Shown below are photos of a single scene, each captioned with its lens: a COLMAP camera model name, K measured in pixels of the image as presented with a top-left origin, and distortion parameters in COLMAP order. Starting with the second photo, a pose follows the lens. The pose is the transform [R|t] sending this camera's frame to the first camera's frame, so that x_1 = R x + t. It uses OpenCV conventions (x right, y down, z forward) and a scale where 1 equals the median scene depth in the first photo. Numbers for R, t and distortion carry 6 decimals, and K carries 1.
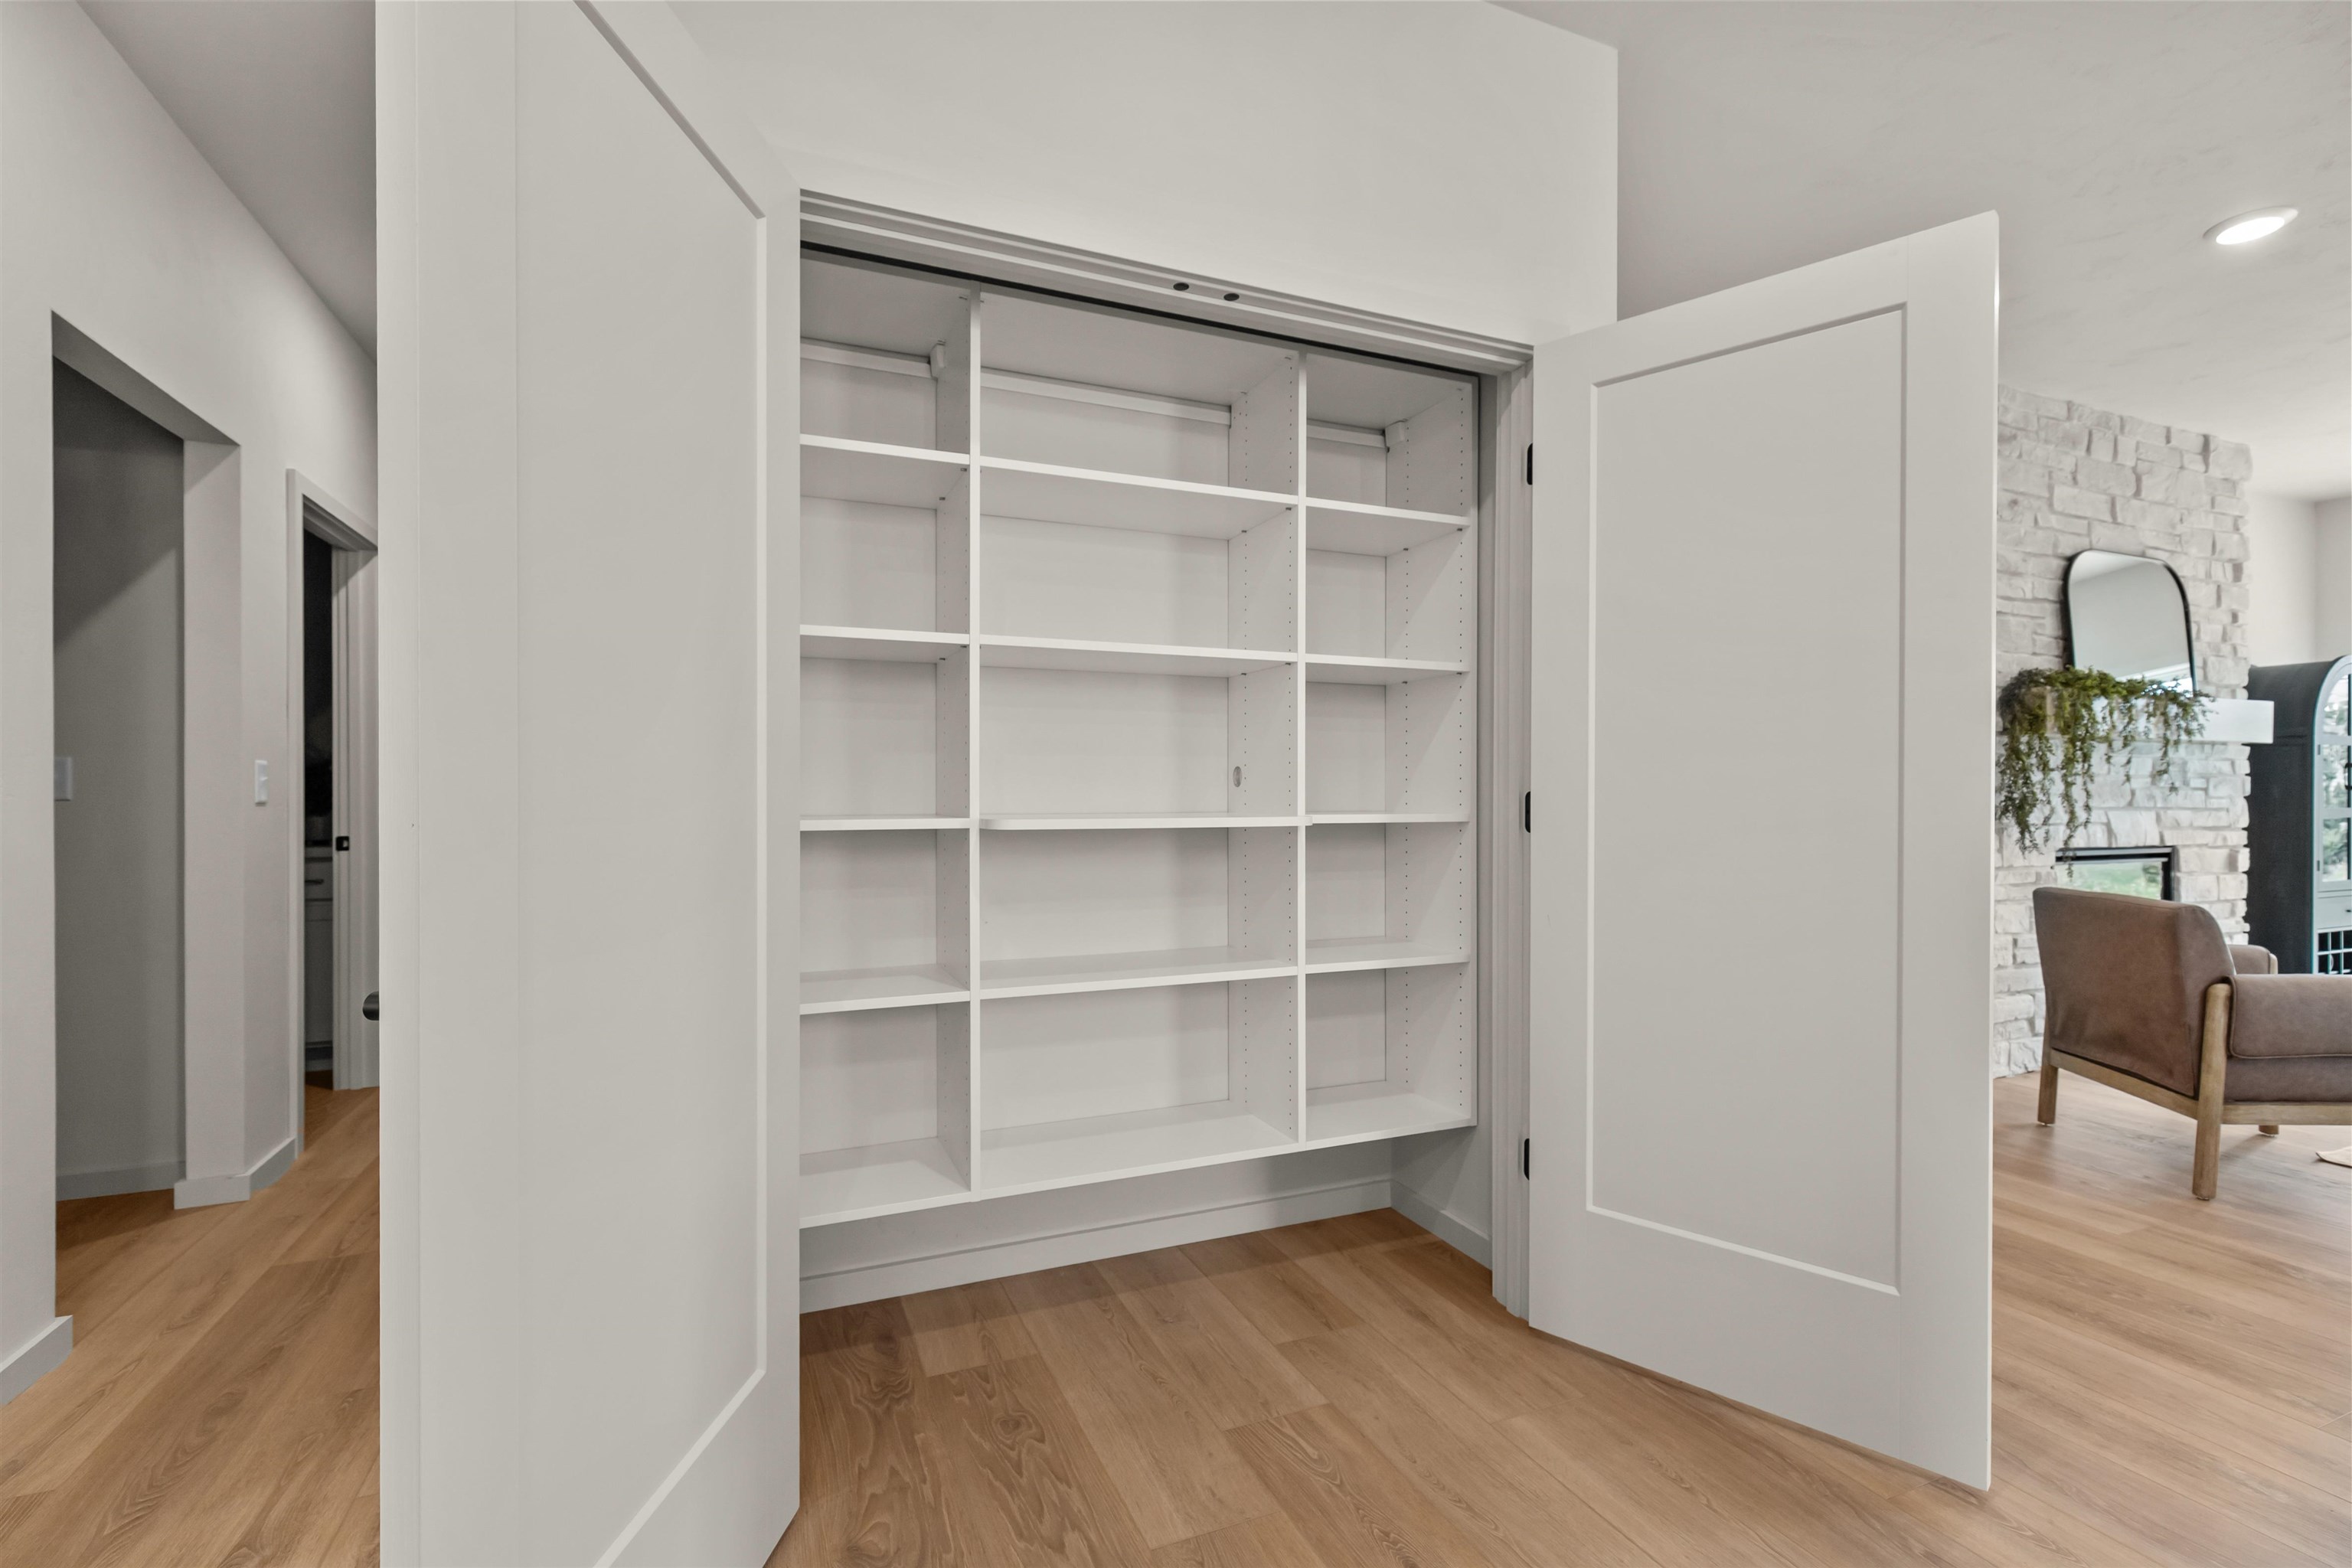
lens RADIAL K [[1061.2, 0, 1178.9], [0, 1061.2, 799.9], [0, 0, 1]] dist [0.004807, -0.001837]
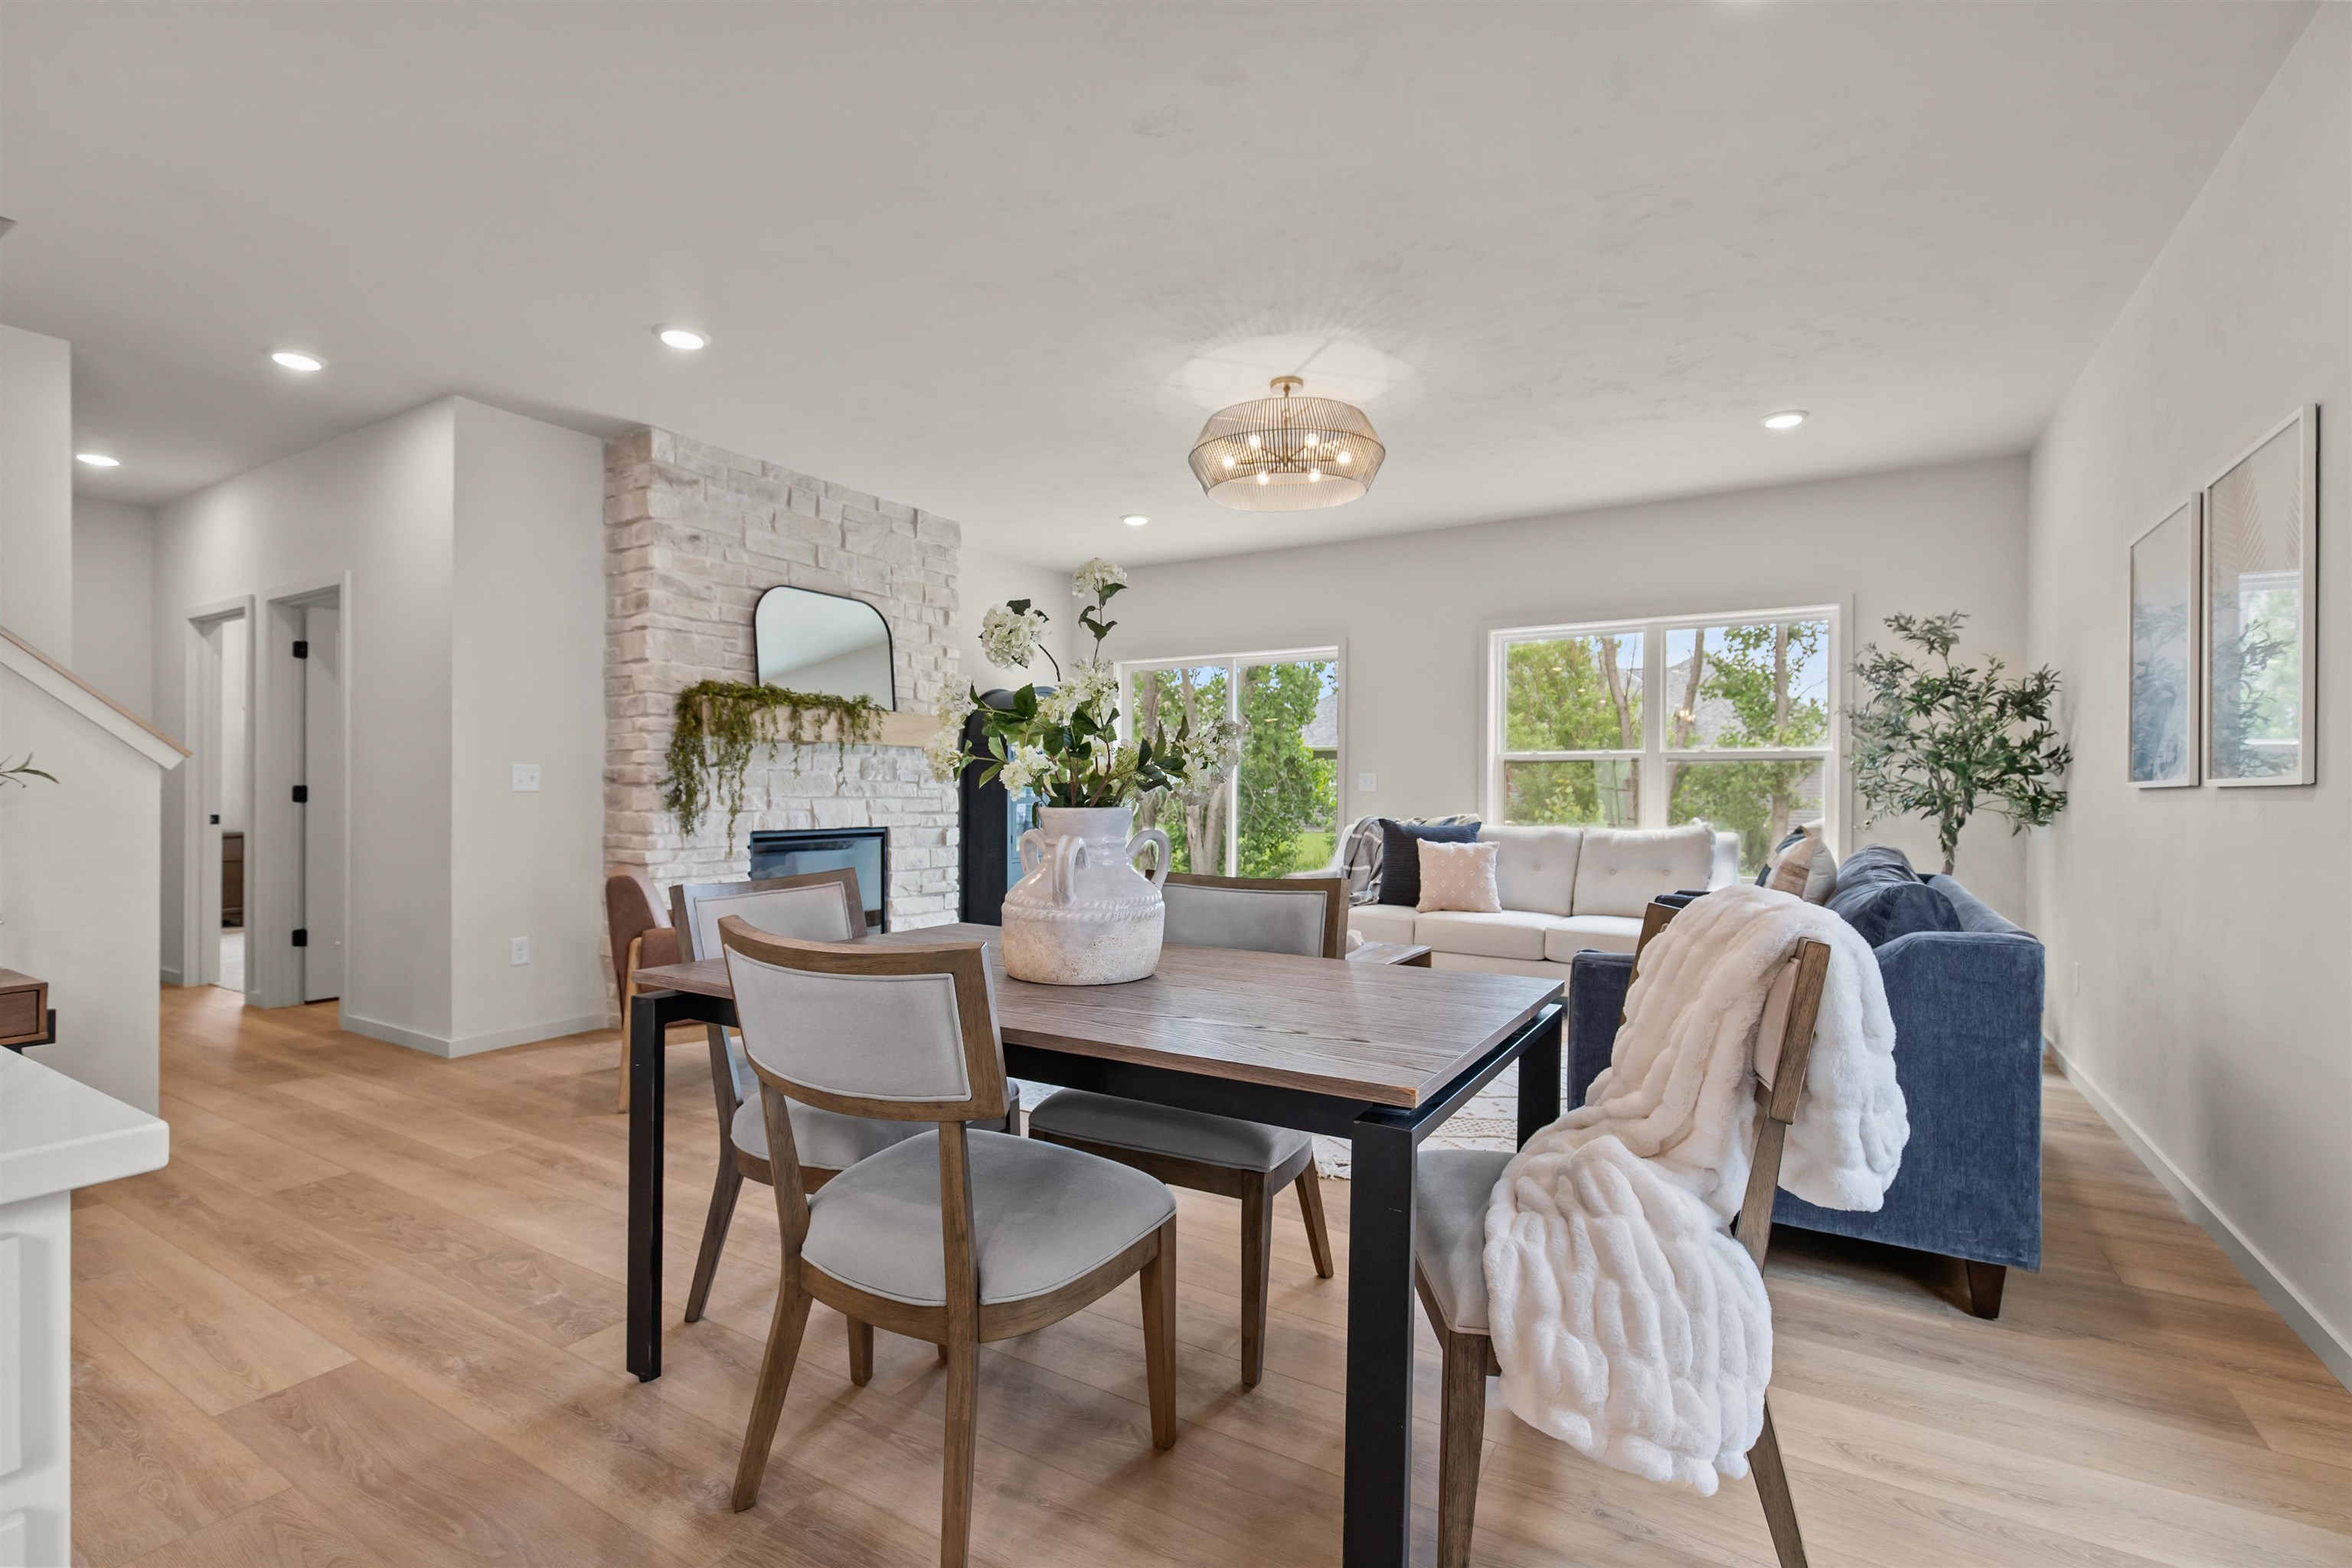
lens RADIAL K [[1061.2, 0, 1180.9], [0, 1061.2, 792.2], [0, 0, 1]] dist [0.004807, -0.001837]
pose [[0.808696, -0.001424, 0.588225, 0.548325], [0.002993, 0.999994, -0.001693, 0.005490], [-0.588219, 0.003130, 0.808696, -0.272886]]
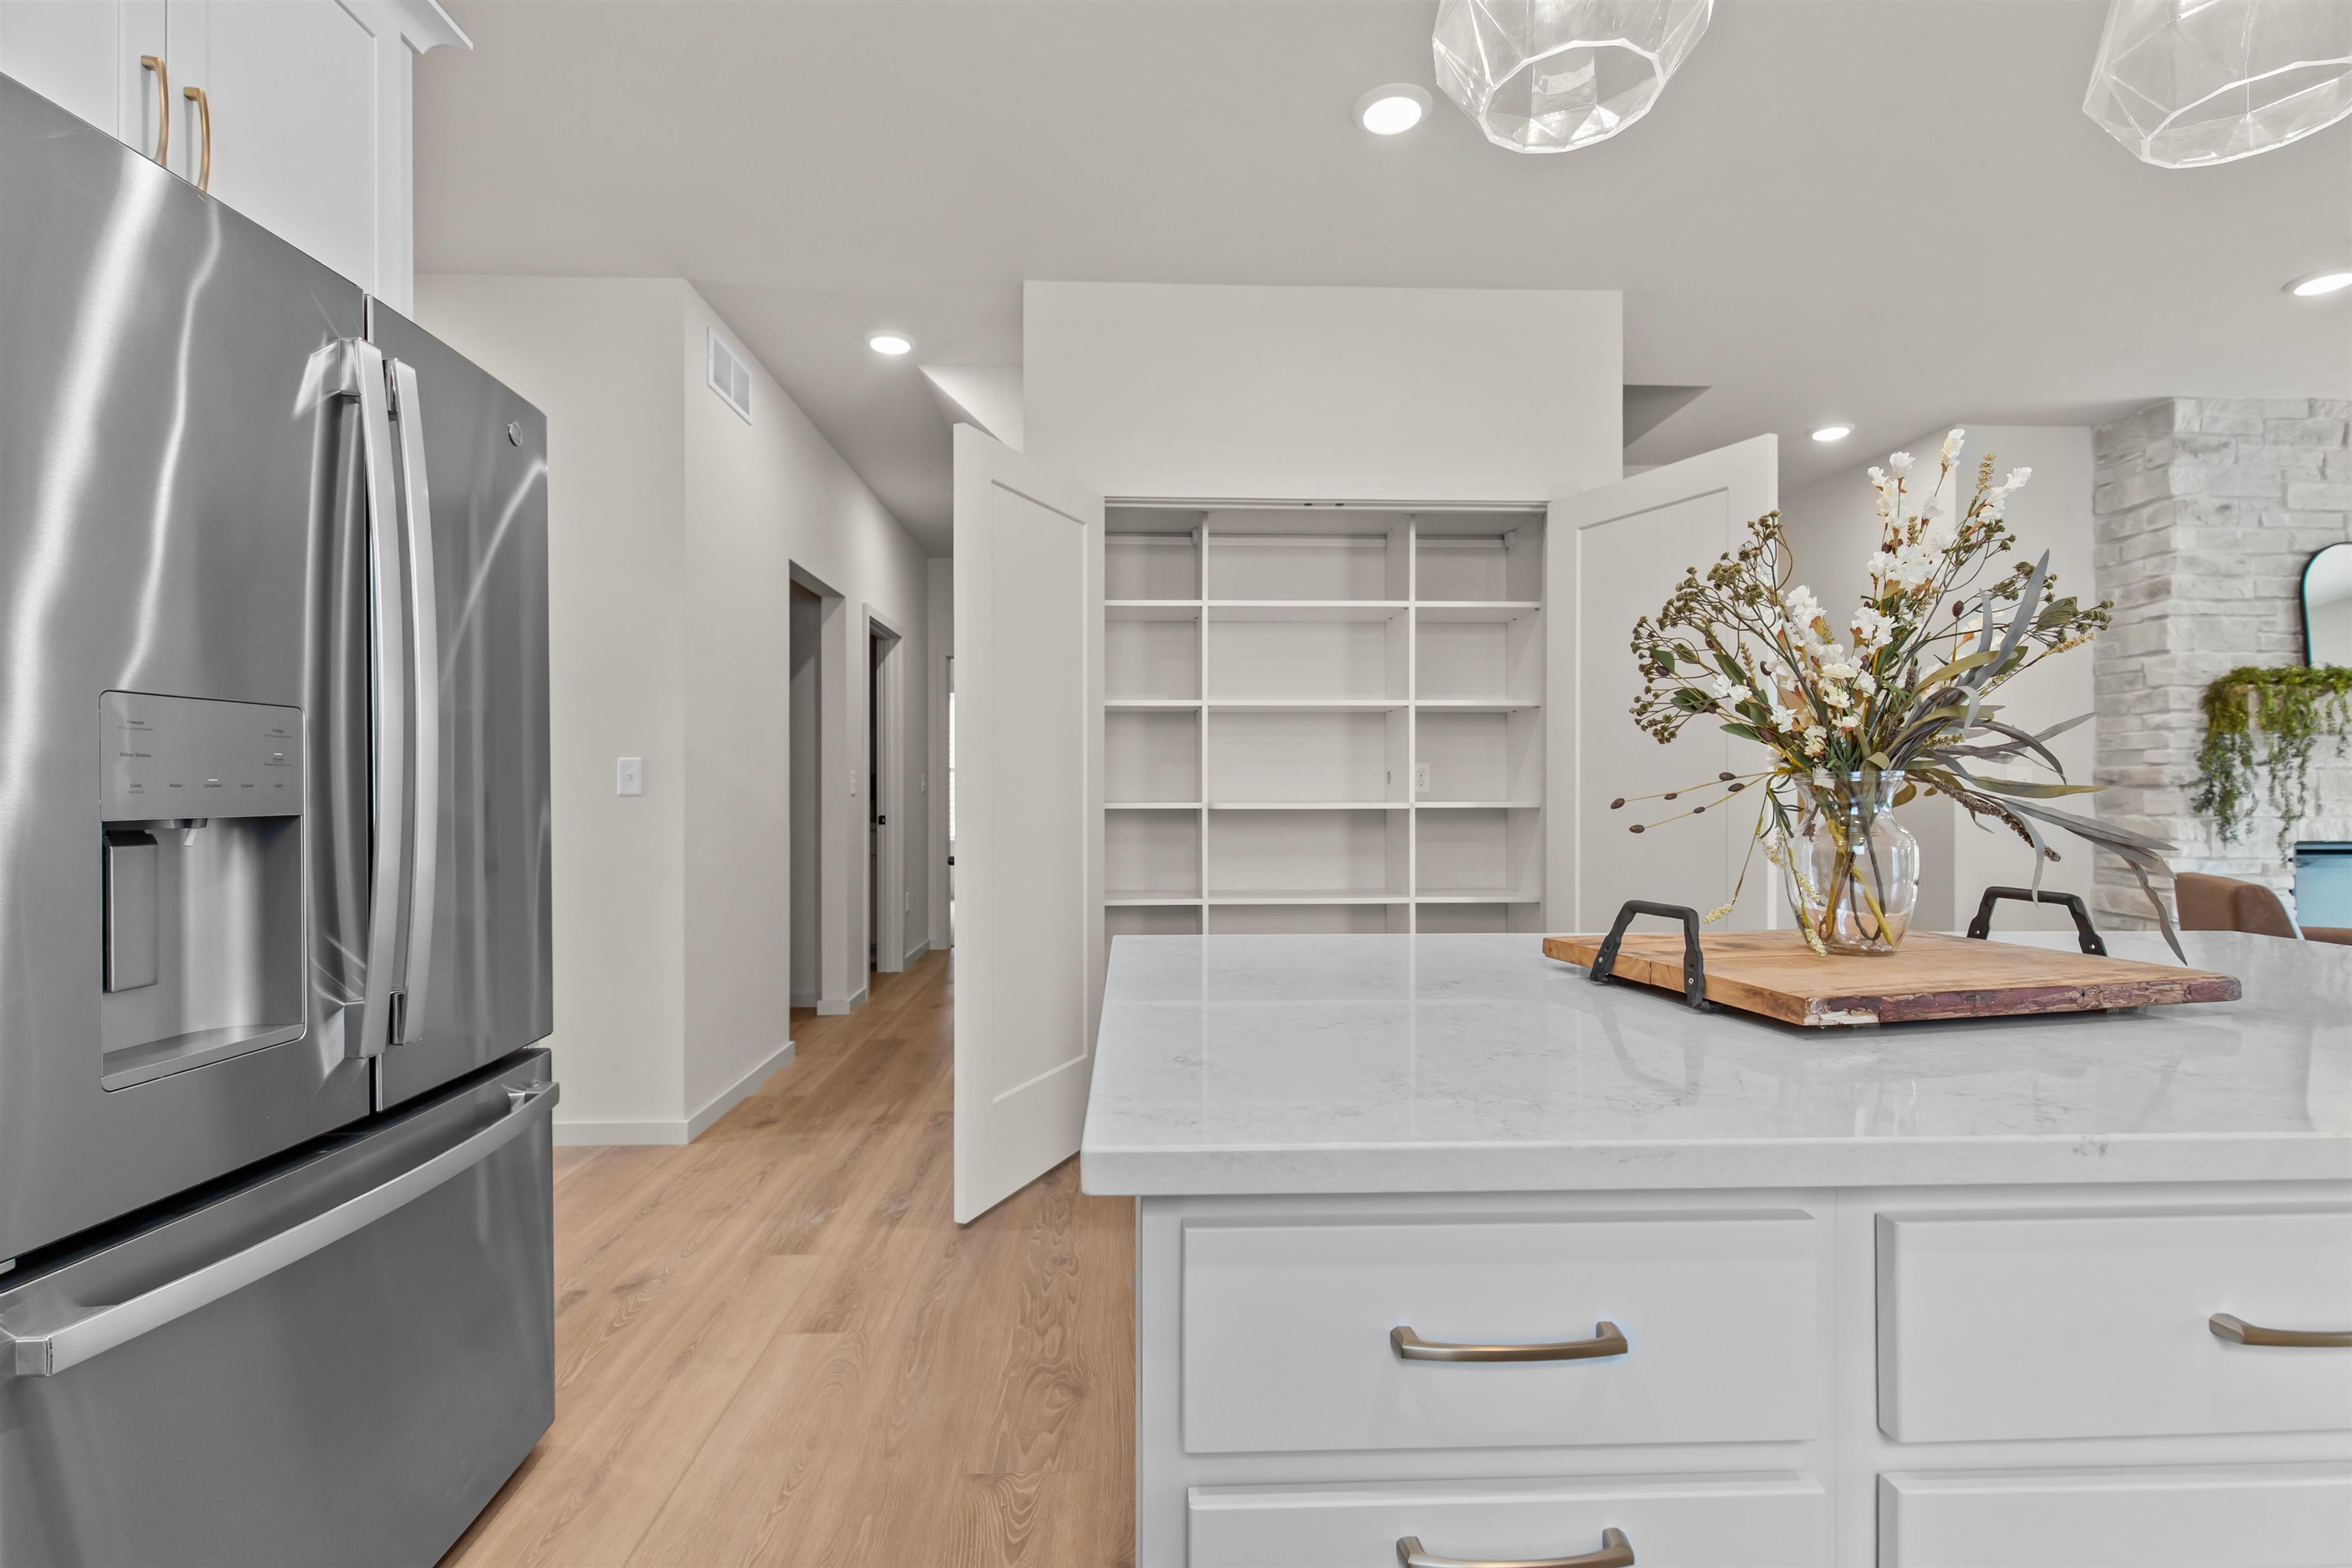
lens RADIAL K [[1061.2, 0, 1170.5], [0, 1061.2, 788.1], [0, 0, 1]] dist [0.004807, -0.001837]
pose [[0.933910, -0.001982, -0.357503, 0.200648], [-0.000379, 0.999979, -0.006534, 0.002183], [0.357508, 0.006237, 0.933889, -0.352653]]
